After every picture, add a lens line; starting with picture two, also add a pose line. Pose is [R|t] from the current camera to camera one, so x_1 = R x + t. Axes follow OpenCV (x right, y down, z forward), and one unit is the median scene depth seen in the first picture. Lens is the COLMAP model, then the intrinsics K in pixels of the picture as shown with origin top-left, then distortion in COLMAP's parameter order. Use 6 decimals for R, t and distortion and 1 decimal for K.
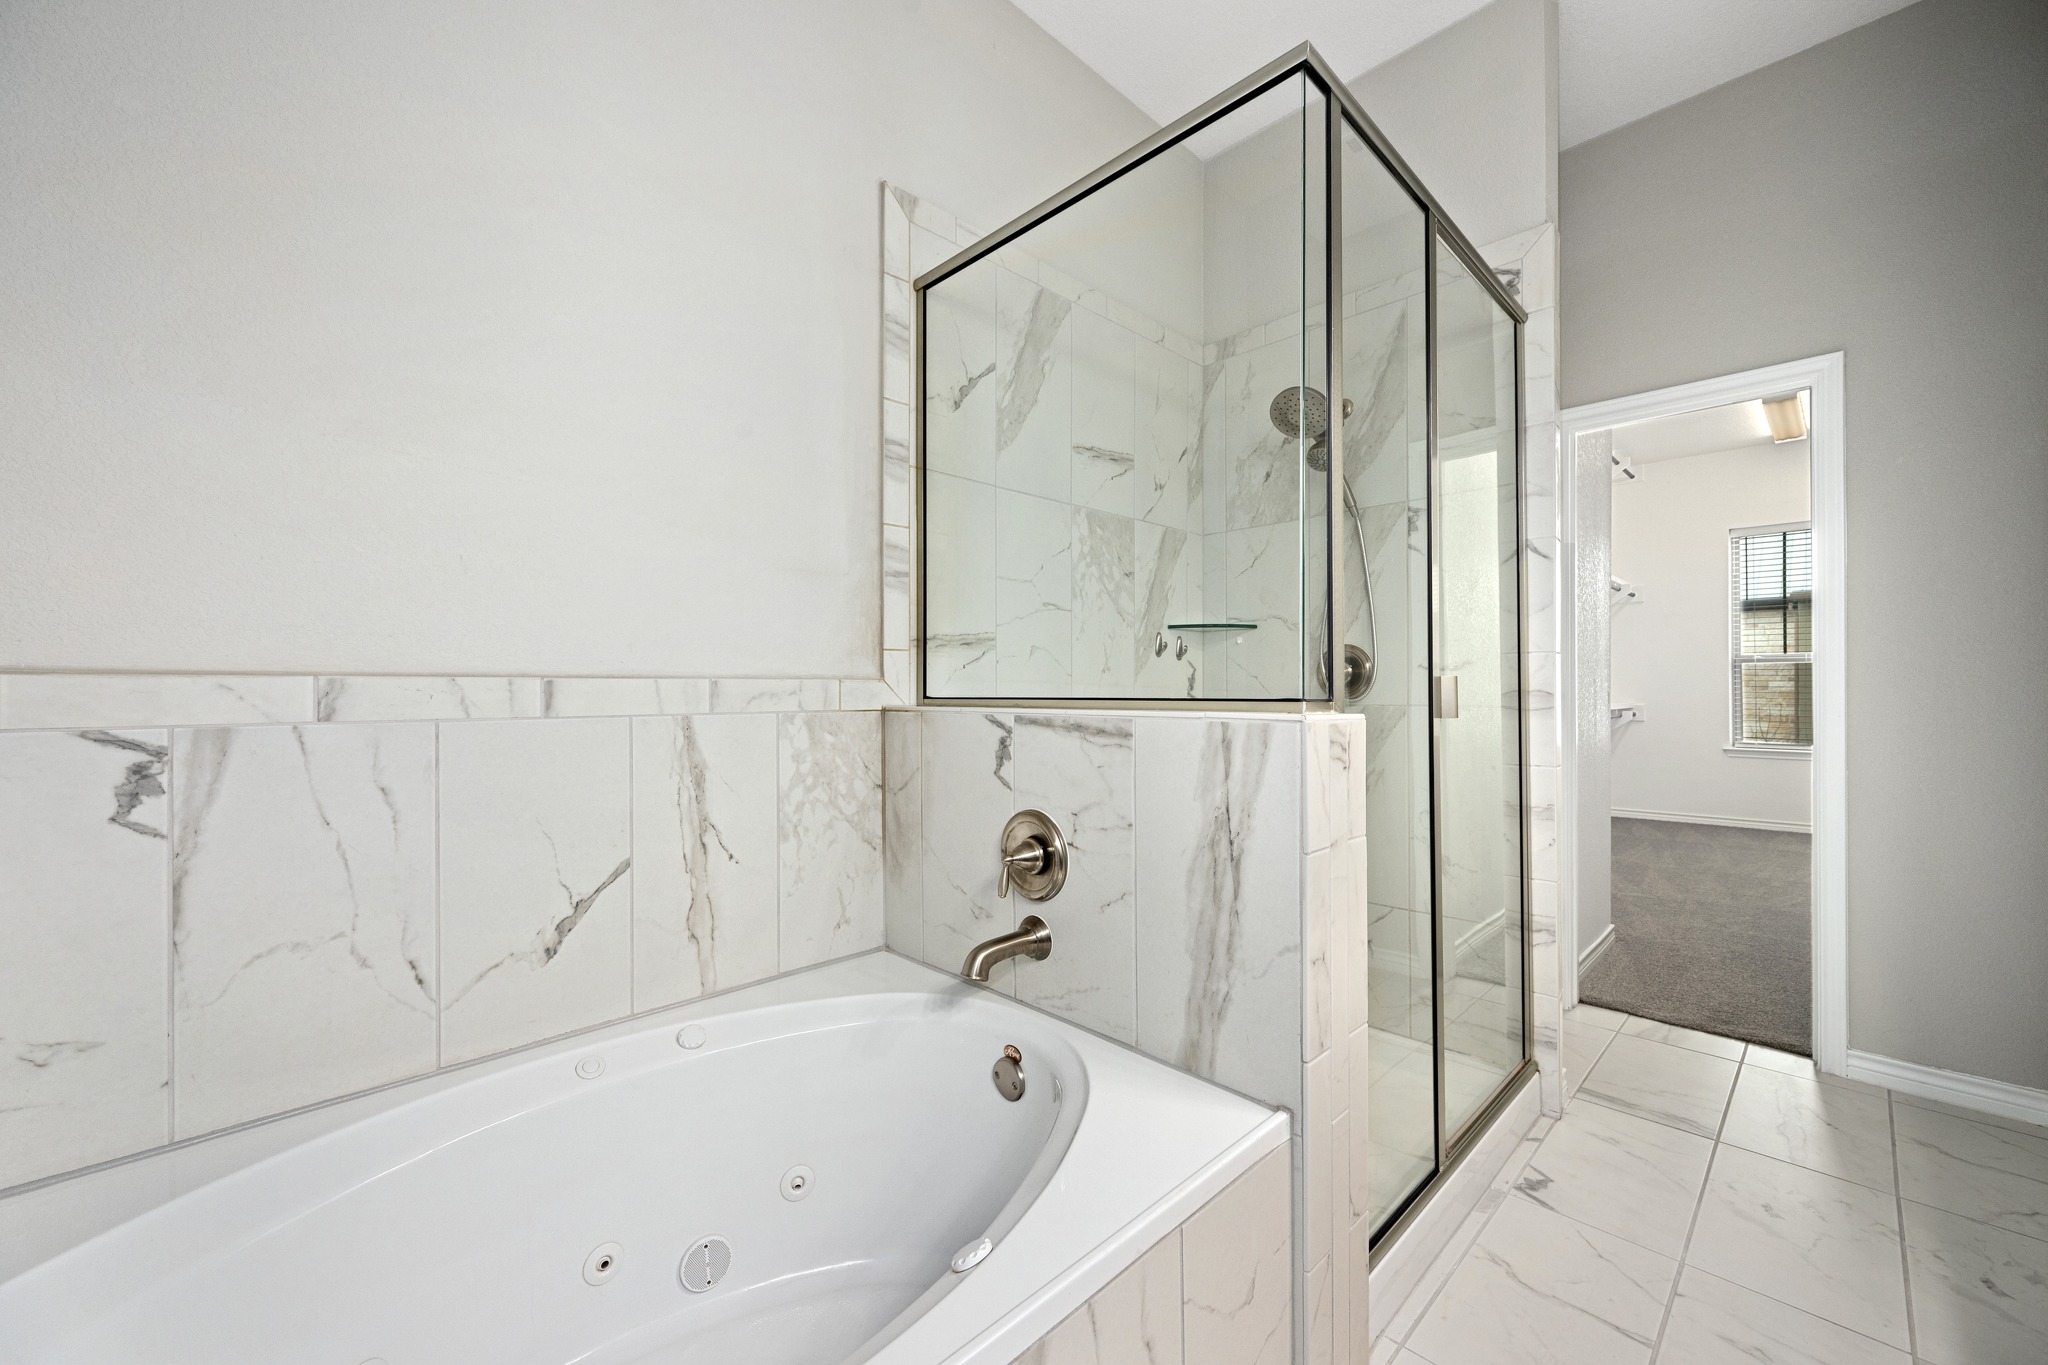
lens RADIAL K [[800.9, 0, 1017.2], [0, 800.9, 685.6], [0, 0, 1]] dist [-0.002056, 0.000852]
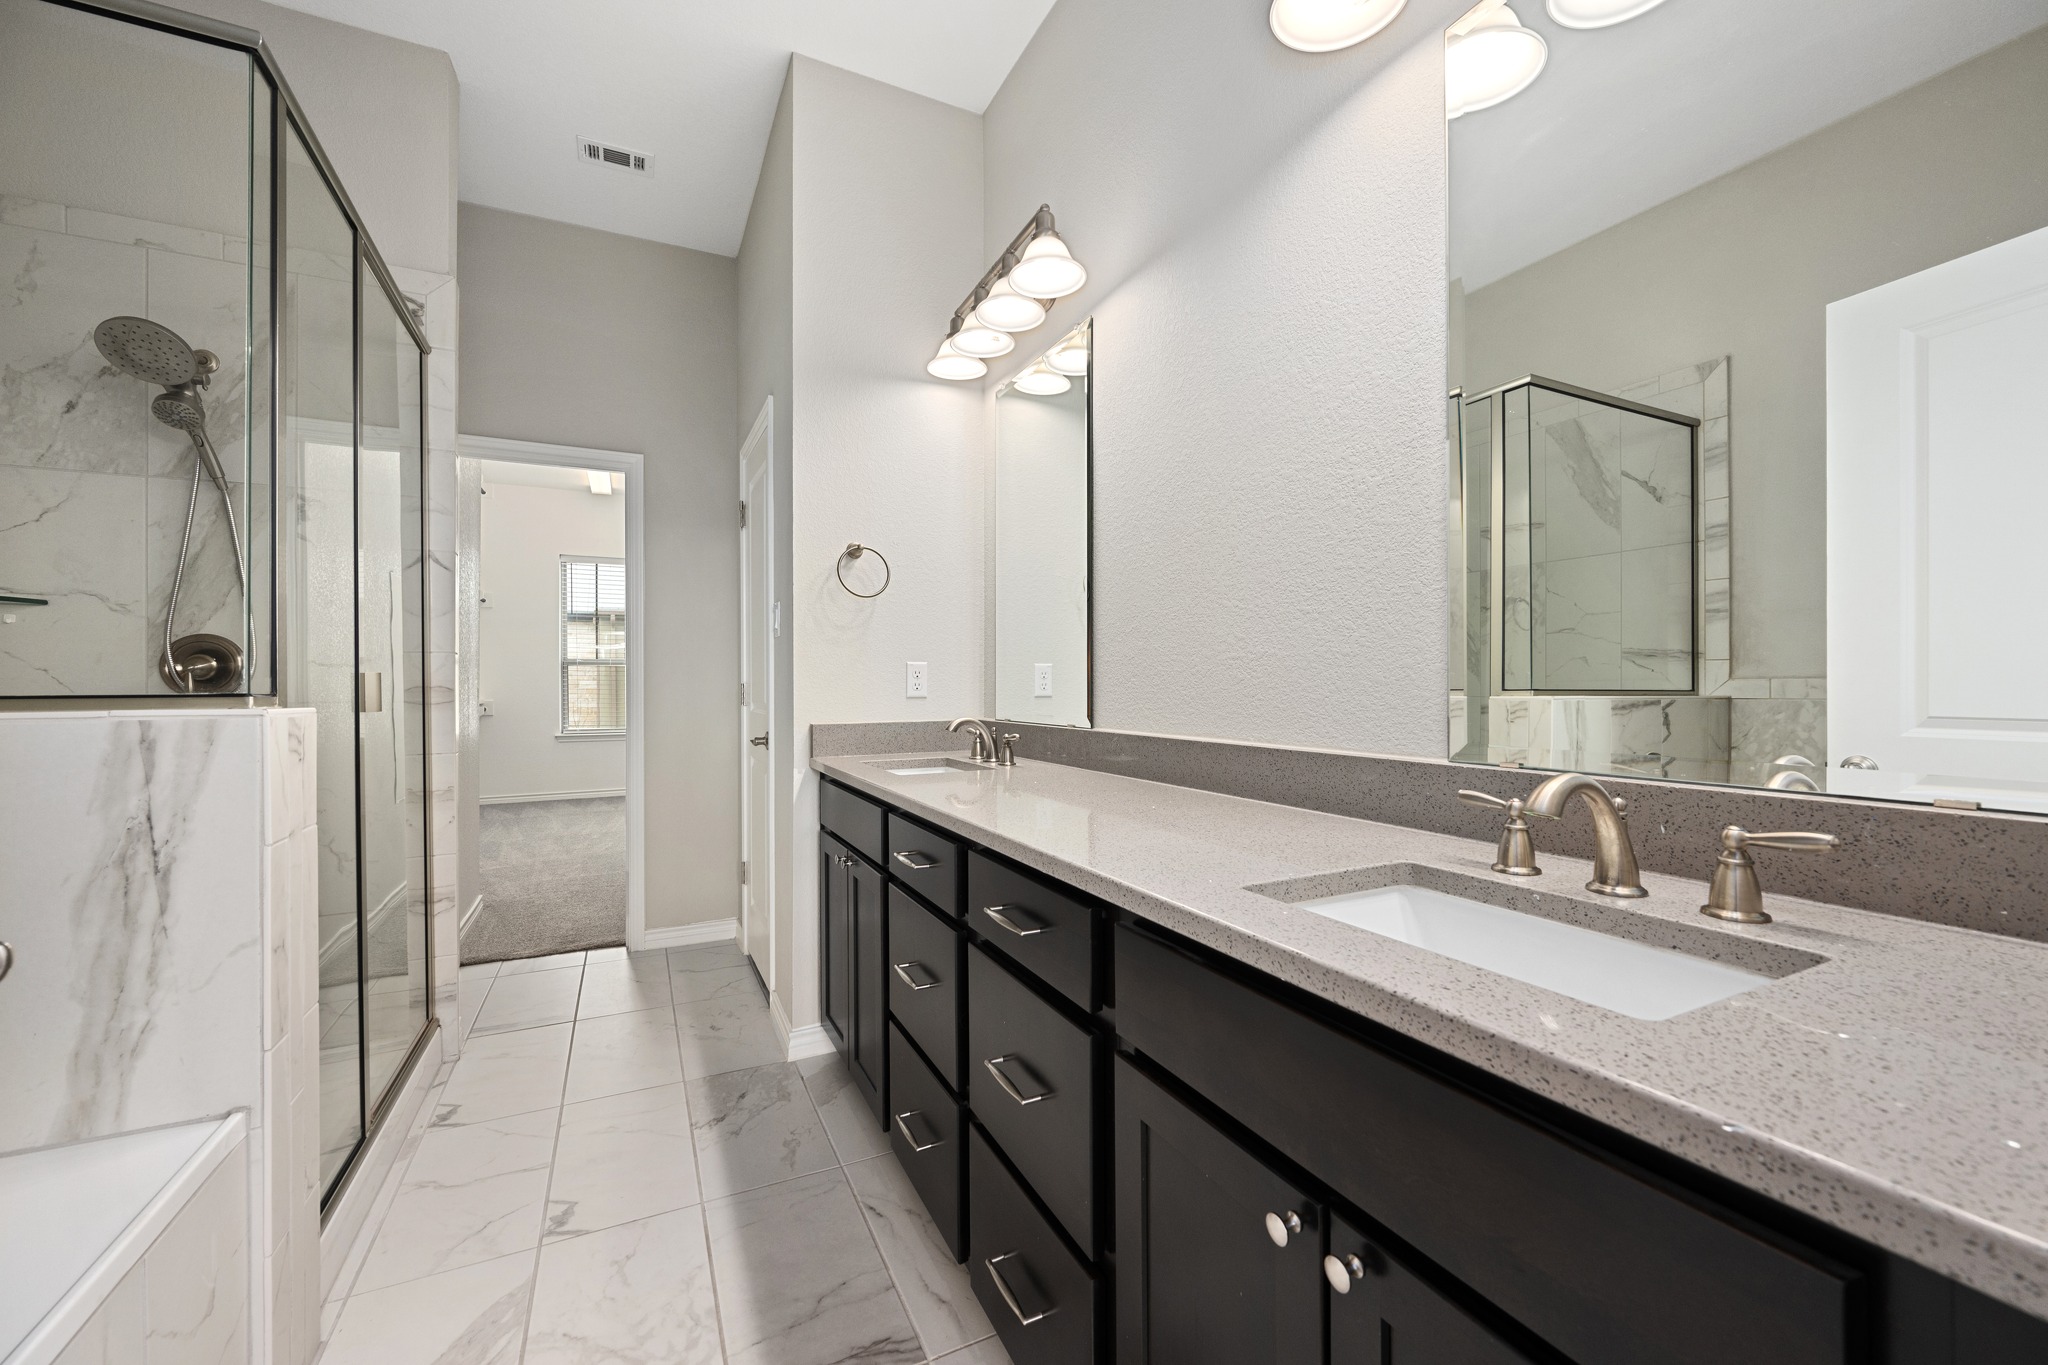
lens RADIAL K [[800.9, 0, 1020.1], [0, 800.9, 684.5], [0, 0, 1]] dist [-0.002056, 0.000852]
pose [[0.306823, -0.000143, 0.951766, -0.176221], [-0.001046, 0.999999, 0.000488, 0.002218], [-0.951766, -0.001145, 0.306823, -0.124623]]
